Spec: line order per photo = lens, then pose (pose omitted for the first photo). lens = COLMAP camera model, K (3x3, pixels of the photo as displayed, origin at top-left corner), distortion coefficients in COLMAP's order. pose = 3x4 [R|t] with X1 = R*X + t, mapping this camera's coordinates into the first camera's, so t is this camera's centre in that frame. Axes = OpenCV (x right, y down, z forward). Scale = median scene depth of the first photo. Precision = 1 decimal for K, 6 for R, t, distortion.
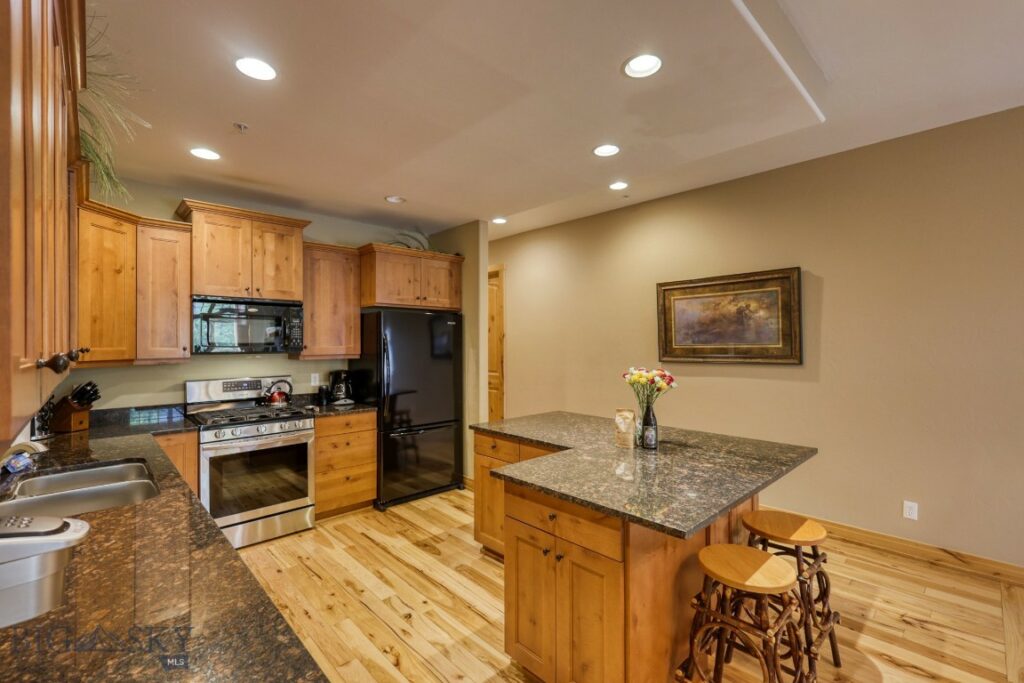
lens RADIAL K [[444.7, 0, 511.0], [0, 444.7, 337.4], [0, 0, 1]] dist [0.006125, -0.000734]
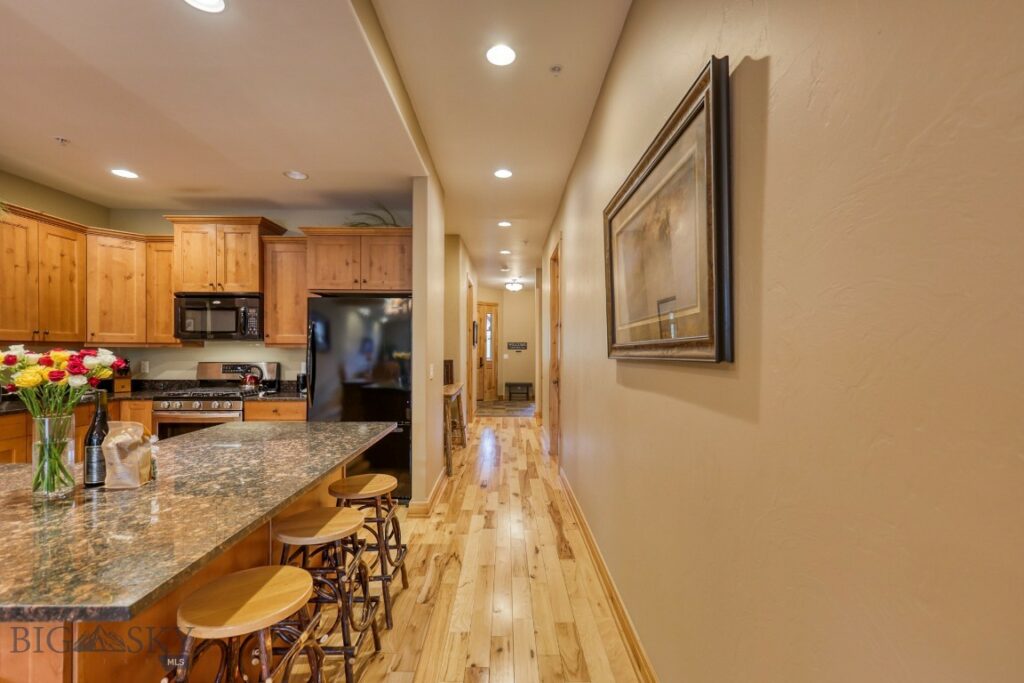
lens RADIAL K [[444.7, 0, 507.7], [0, 444.7, 353.8], [0, 0, 1]] dist [0.006125, -0.000734]
pose [[0.733993, 0.014695, -0.678998, 0.708766], [0.000215, 0.999761, 0.021869, 0.043074], [0.679157, -0.016198, 0.733814, 0.618892]]
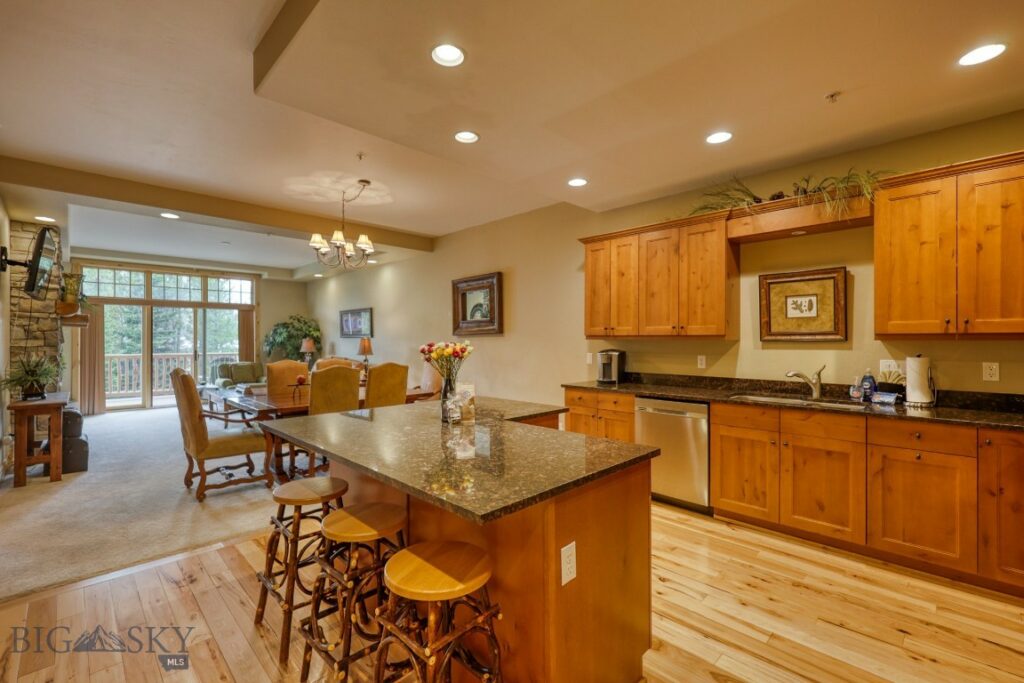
lens RADIAL K [[444.7, 0, 508.9], [0, 444.7, 341.2], [0, 0, 1]] dist [0.006125, -0.000734]
pose [[-0.999776, 0.005709, -0.020379, 0.087613], [0.005884, 0.999946, -0.008577, 0.051109], [0.020329, -0.008695, -0.999756, 1.324003]]
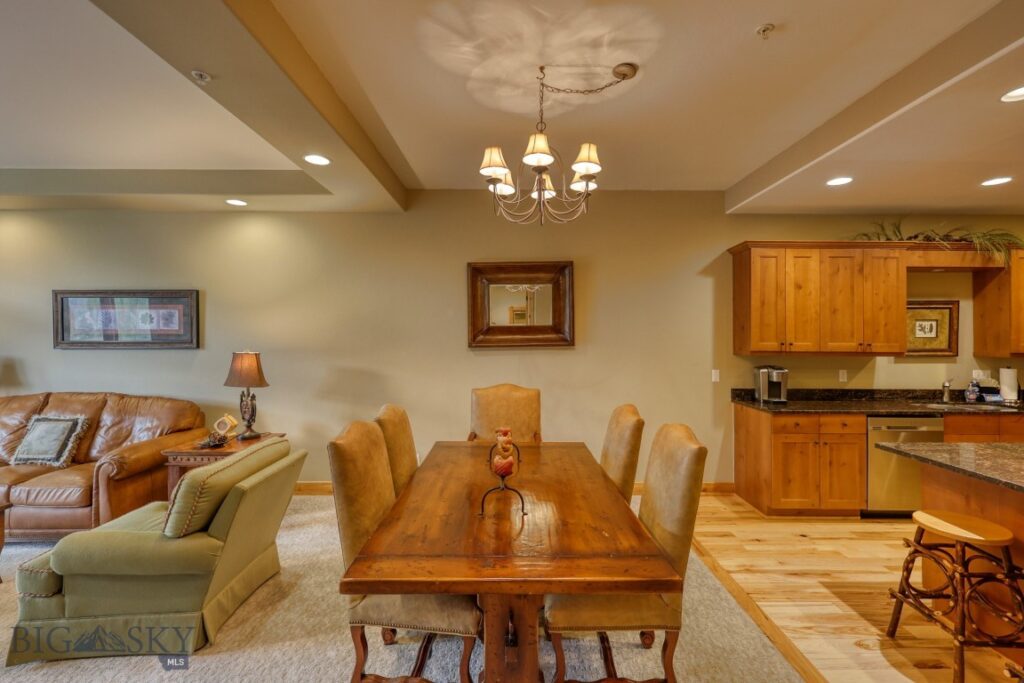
lens RADIAL K [[444.7, 0, 514.2], [0, 444.7, 334.3], [0, 0, 1]] dist [0.006125, -0.000734]
pose [[-0.681330, -0.003936, -0.731966, 1.032488], [0.009499, 0.999854, -0.014219, -0.004270], [0.731915, -0.016641, -0.681193, 0.424922]]
